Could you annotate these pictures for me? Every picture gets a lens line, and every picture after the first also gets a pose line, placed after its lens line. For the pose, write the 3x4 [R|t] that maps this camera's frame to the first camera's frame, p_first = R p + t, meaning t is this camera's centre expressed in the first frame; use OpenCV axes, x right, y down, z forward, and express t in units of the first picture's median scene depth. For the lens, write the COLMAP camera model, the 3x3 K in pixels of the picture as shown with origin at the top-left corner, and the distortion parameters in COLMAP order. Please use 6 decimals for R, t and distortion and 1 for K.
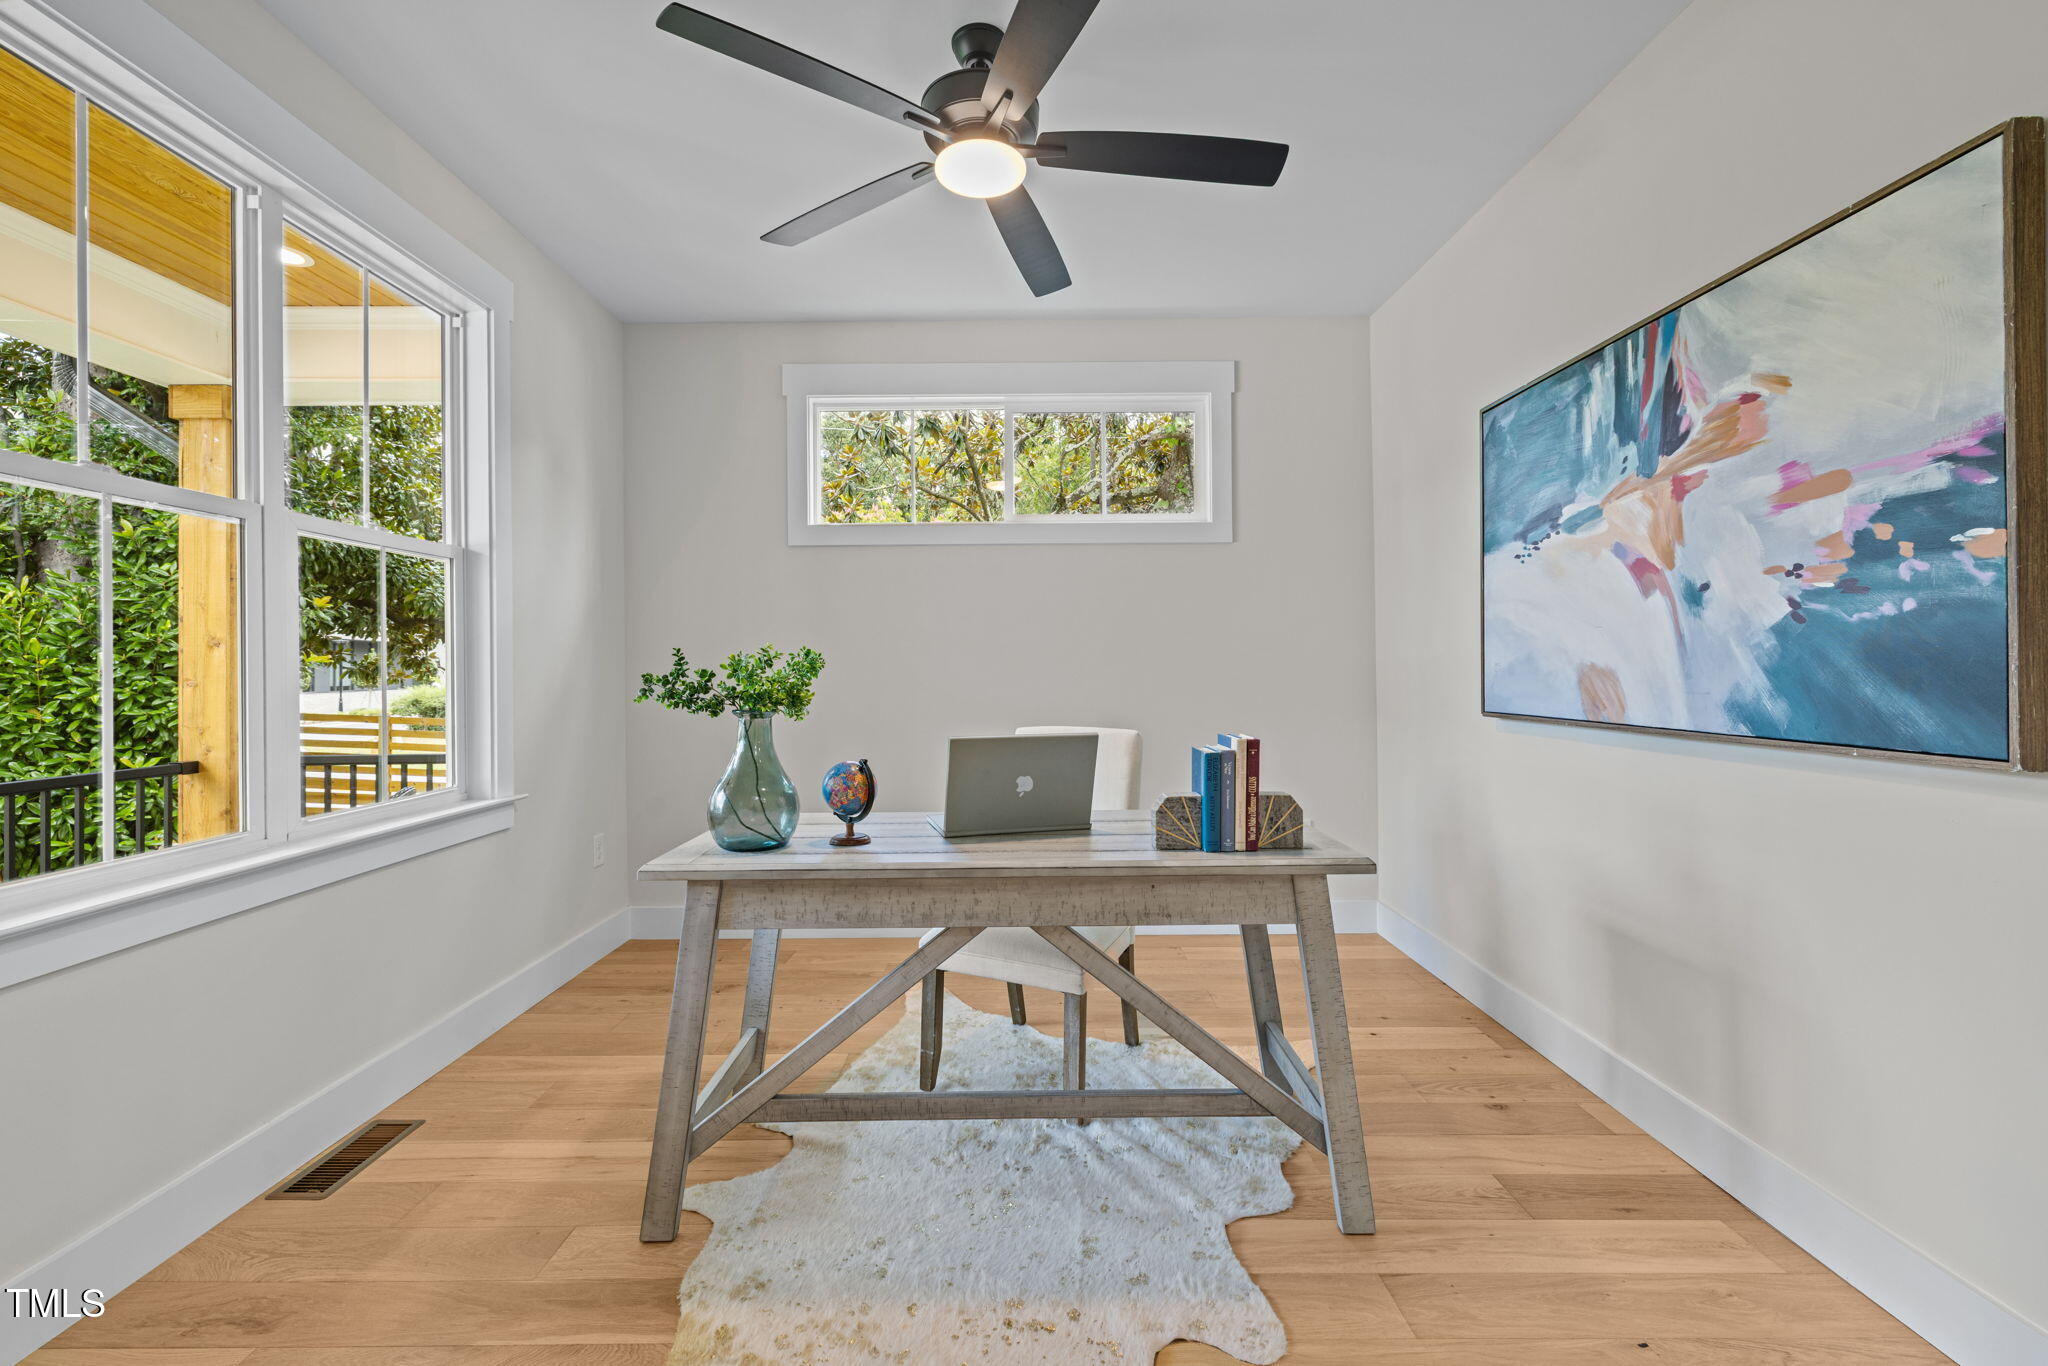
lens RADIAL K [[862.9, 0, 1021.8], [0, 862.9, 668.6], [0, 0, 1]] dist [0.001366, -0.000385]
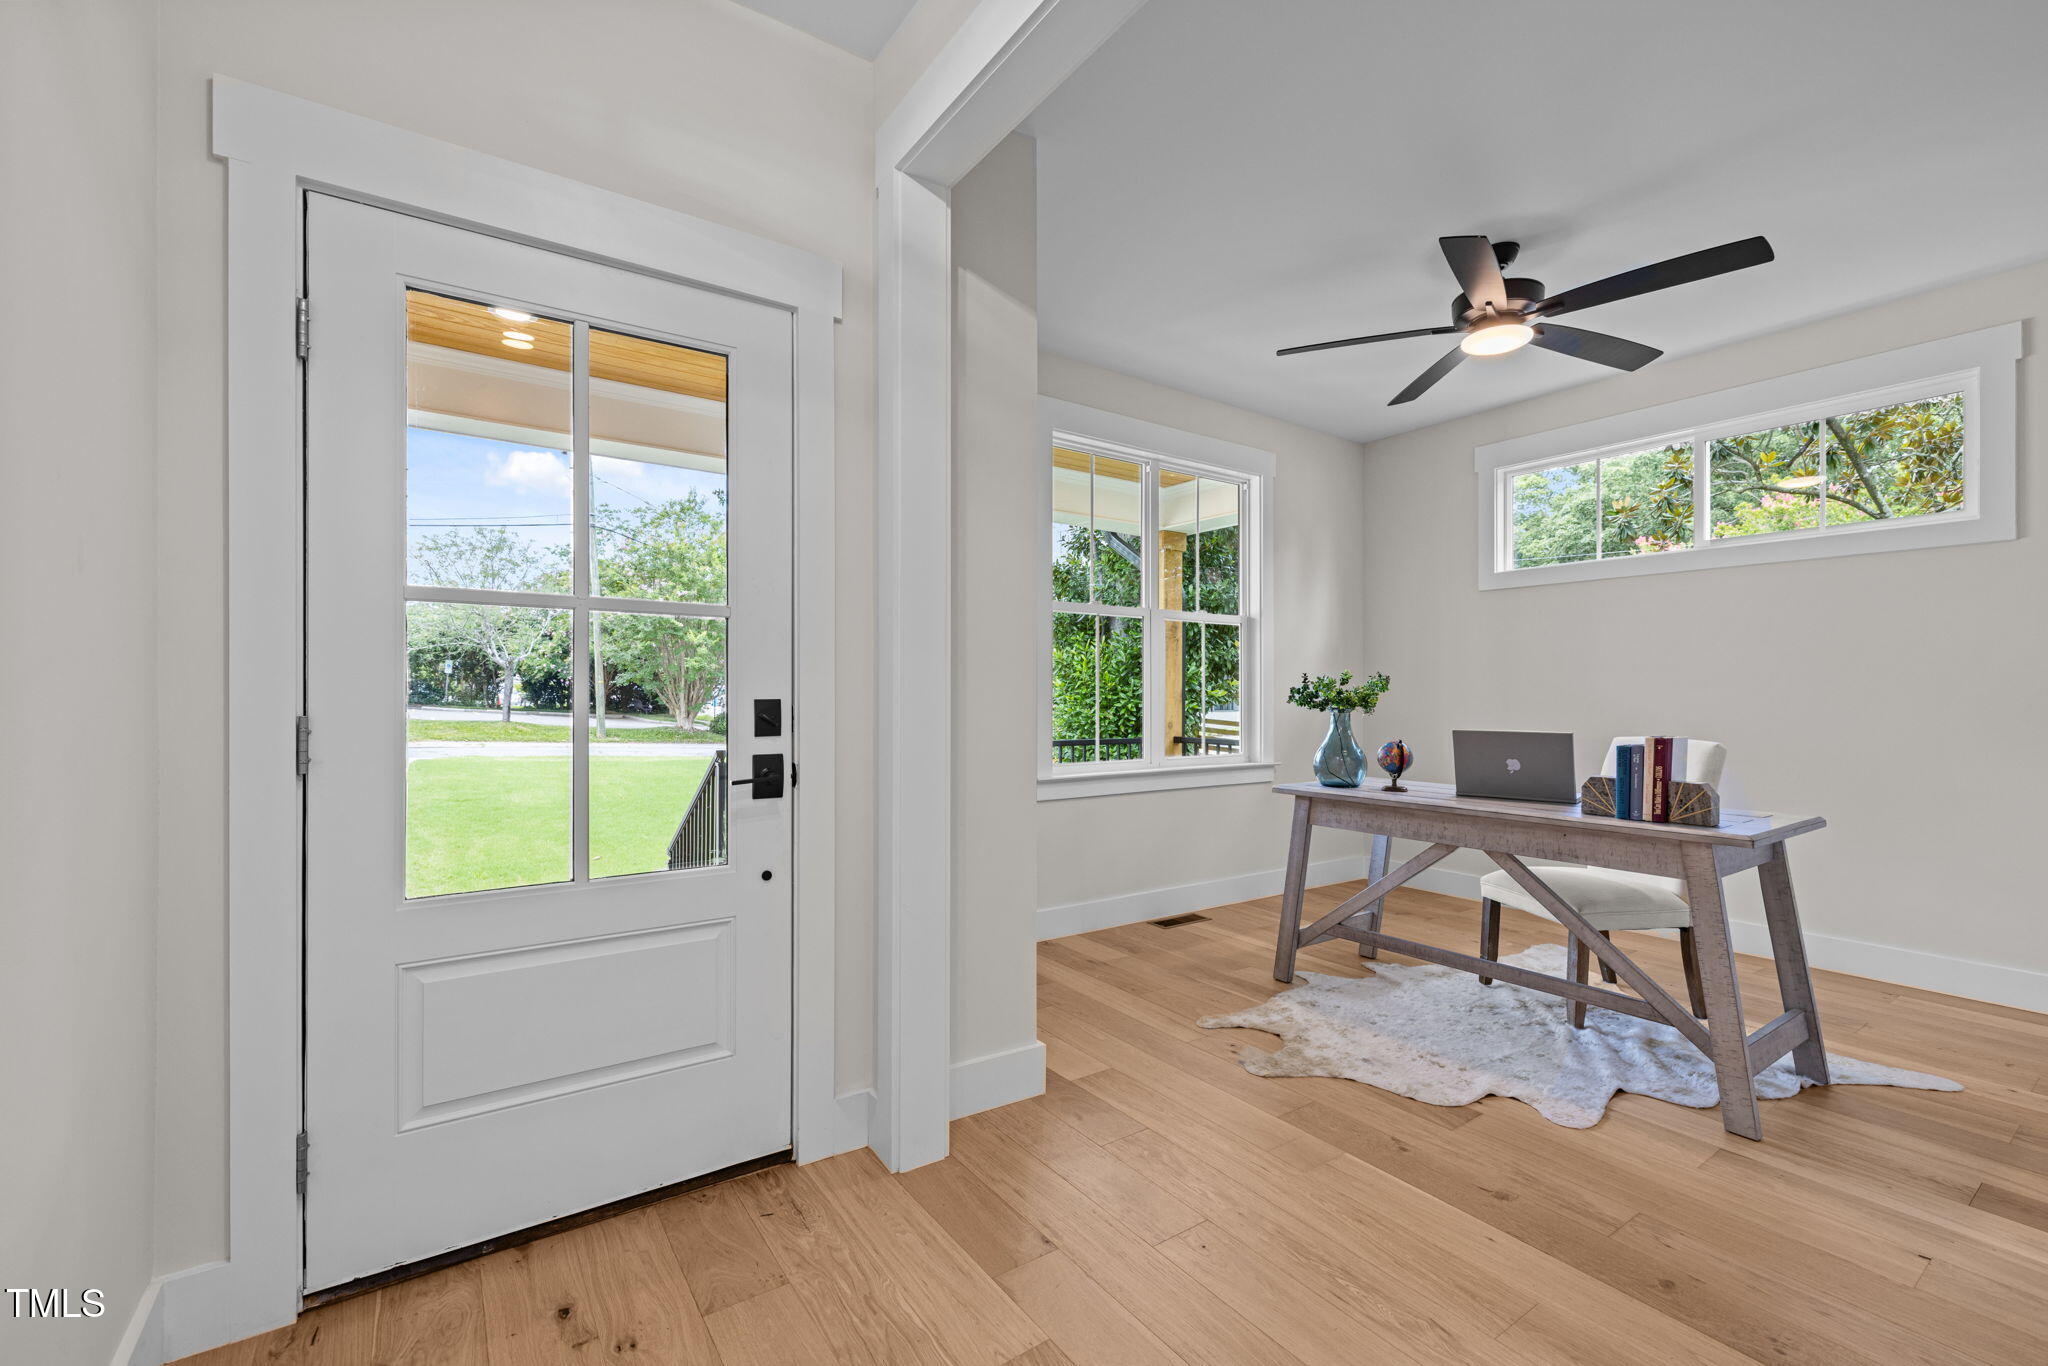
lens RADIAL K [[862.9, 0, 1022.3], [0, 862.9, 692.4], [0, 0, 1]] dist [0.001366, -0.000385]
pose [[0.569867, 0.007289, -0.821705, 0.761269], [-0.008082, 0.999962, 0.003266, 0.015140], [0.821697, 0.004780, 0.569904, -0.531710]]
